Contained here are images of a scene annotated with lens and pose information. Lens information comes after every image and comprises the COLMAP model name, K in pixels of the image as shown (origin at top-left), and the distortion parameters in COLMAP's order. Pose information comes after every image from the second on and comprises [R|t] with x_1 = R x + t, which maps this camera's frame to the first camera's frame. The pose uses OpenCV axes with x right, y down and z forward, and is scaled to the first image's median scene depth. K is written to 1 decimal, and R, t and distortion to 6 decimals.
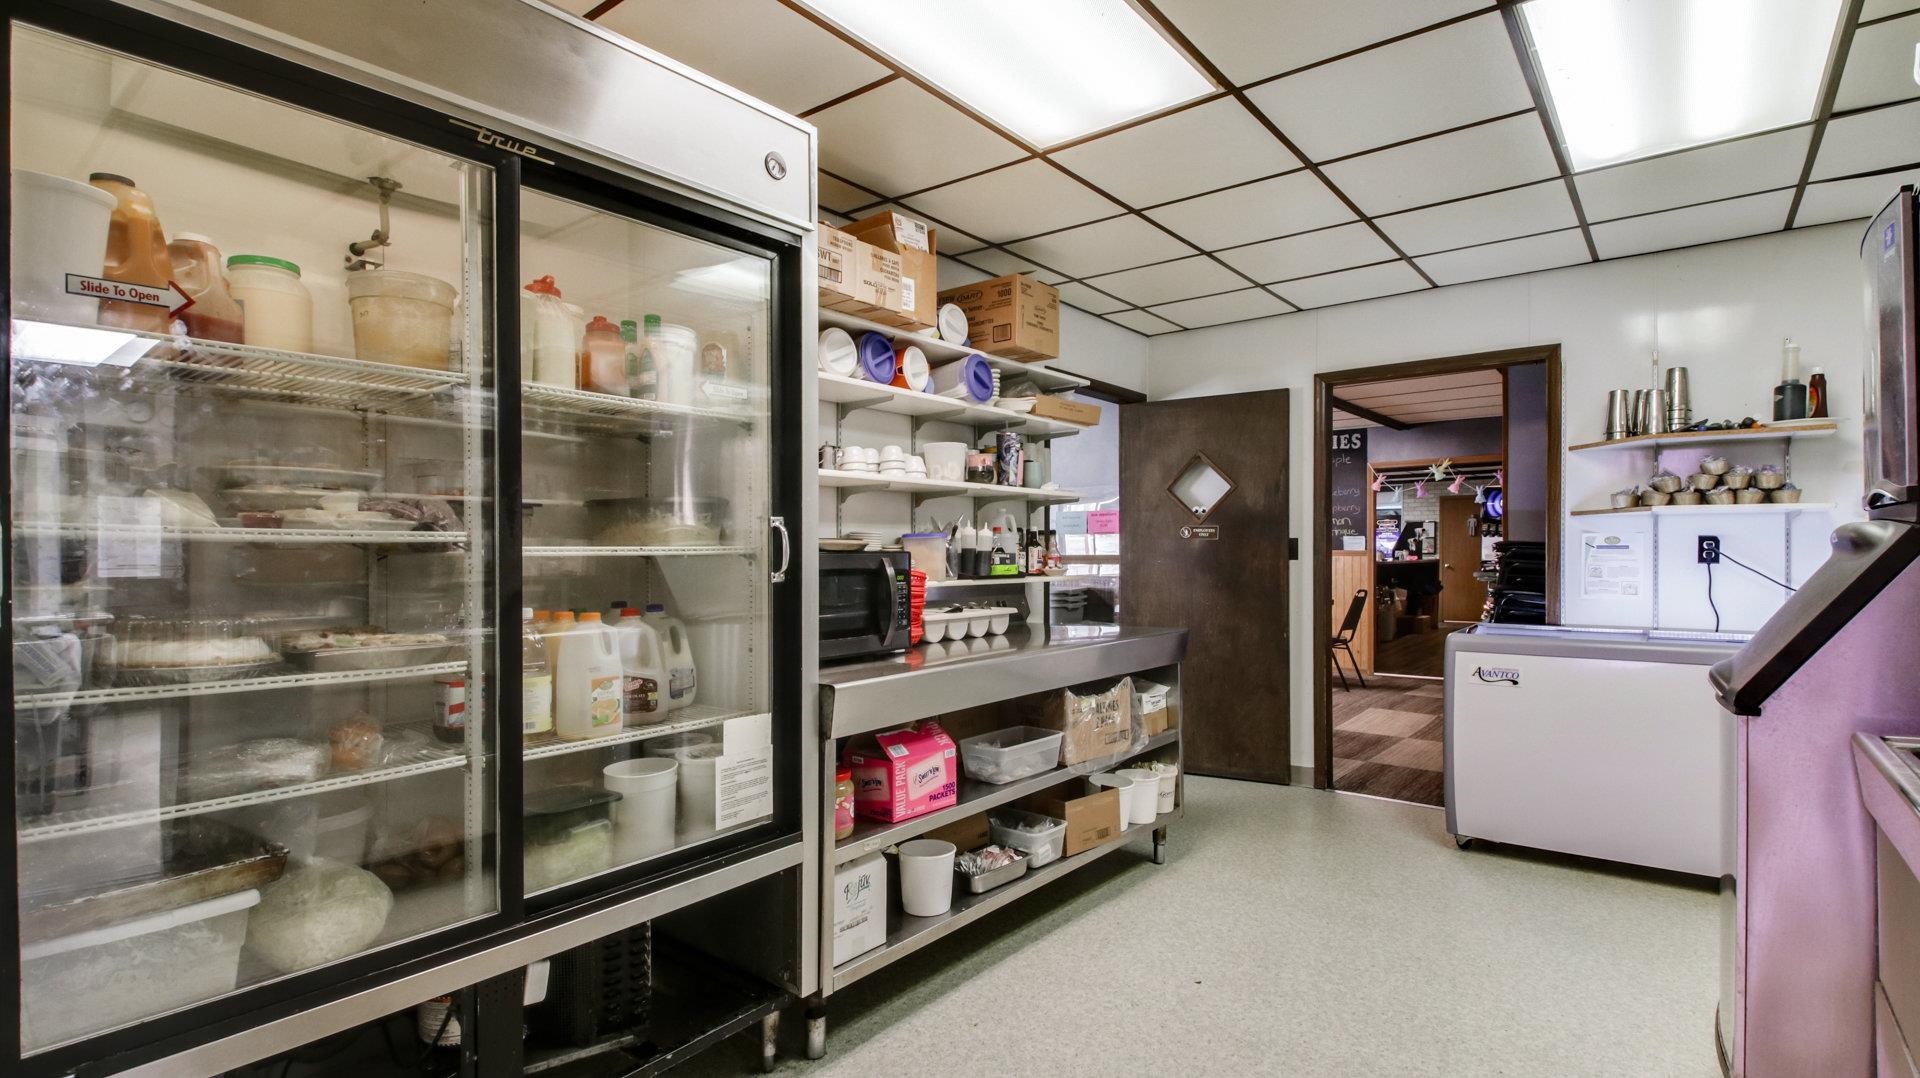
lens RADIAL K [[919.5, 0, 956.0], [0, 919.5, 544.6], [0, 0, 1]] dist [0.015452, -0.000116]
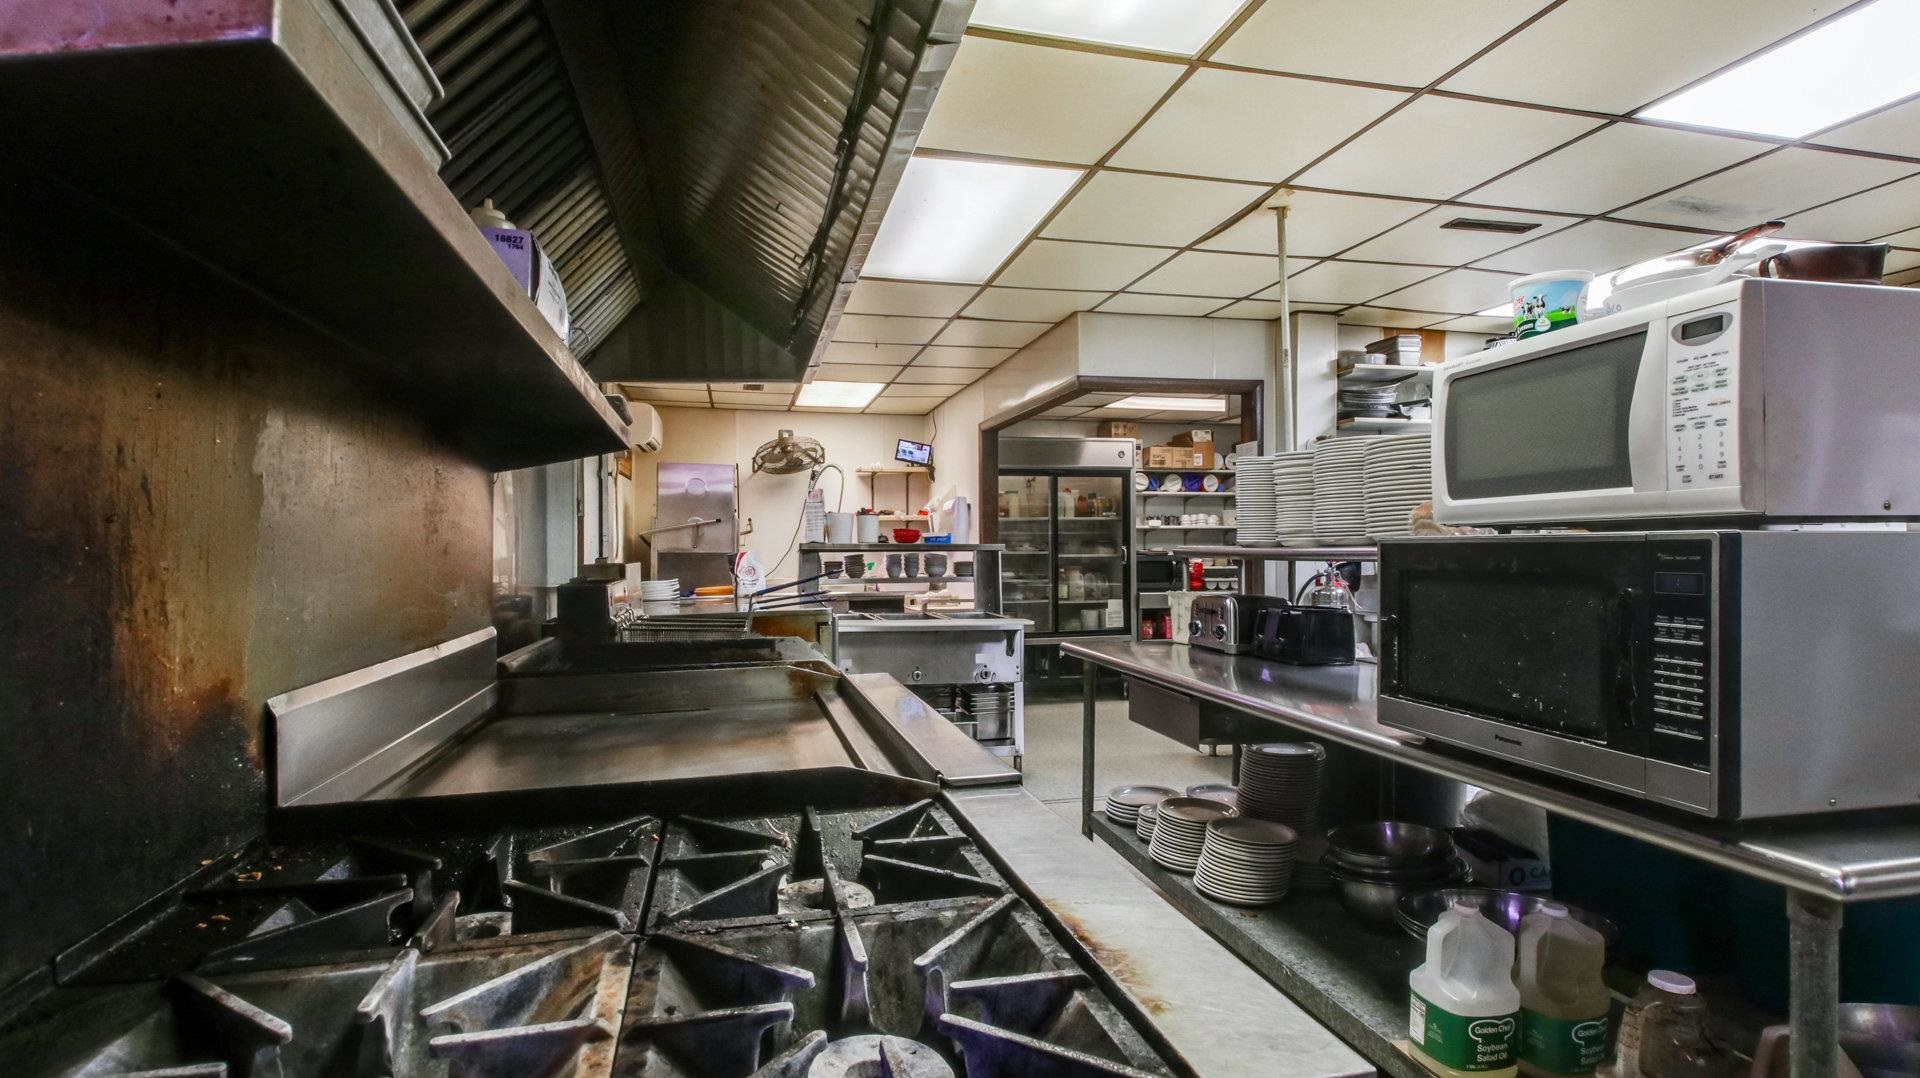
lens RADIAL K [[919.5, 0, 950.5], [0, 919.5, 545.4], [0, 0, 1]] dist [0.015452, -0.000116]
pose [[0.793226, 0.000015, -0.608927, 1.473569], [0.001750, 0.999996, 0.002305, -0.041110], [0.608925, -0.002894, 0.793223, -2.303632]]
